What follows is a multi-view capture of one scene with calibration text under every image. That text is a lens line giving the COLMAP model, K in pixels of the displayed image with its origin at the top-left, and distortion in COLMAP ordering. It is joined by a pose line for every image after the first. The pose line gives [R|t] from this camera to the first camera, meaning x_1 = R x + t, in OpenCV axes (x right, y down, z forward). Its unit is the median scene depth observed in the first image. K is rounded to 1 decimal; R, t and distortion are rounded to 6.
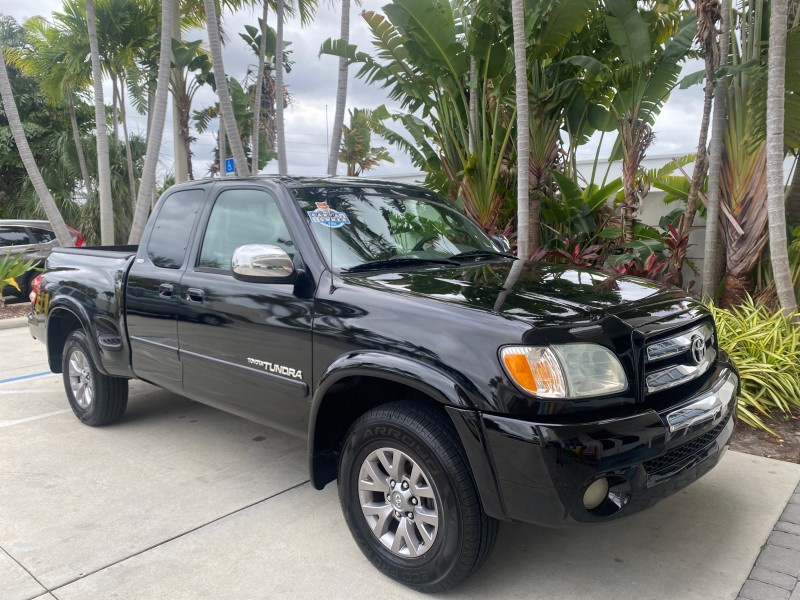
lens RADIAL K [[613.1, 0, 400.1], [0, 613.1, 299.0], [0, 0, 1]] dist [0.024908, -0.026456]
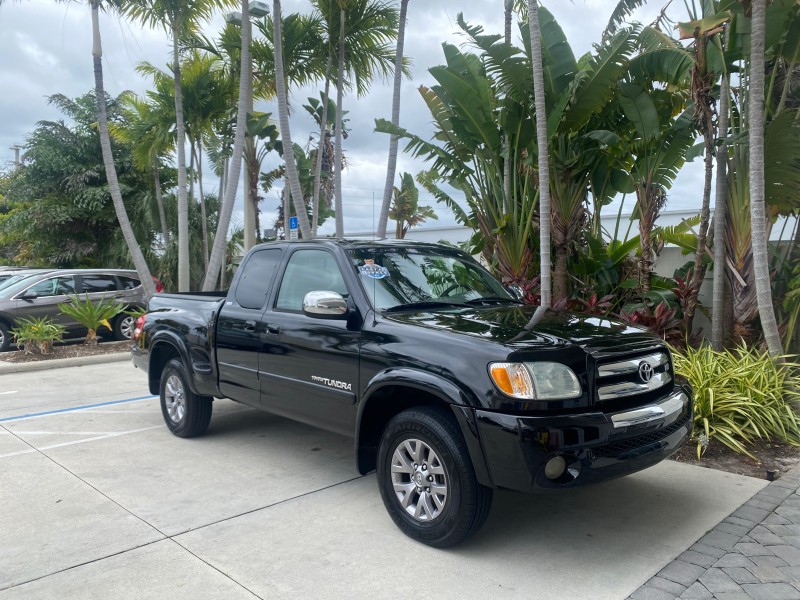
lens RADIAL K [[613.1, 0, 399.7], [0, 613.1, 300.6], [0, 0, 1]] dist [0.024908, -0.026456]
pose [[0.996332, 0.009165, -0.085076, 0.026039], [-0.015701, 0.996948, -0.076474, 0.015474], [0.084116, 0.077529, 0.993435, -0.153754]]
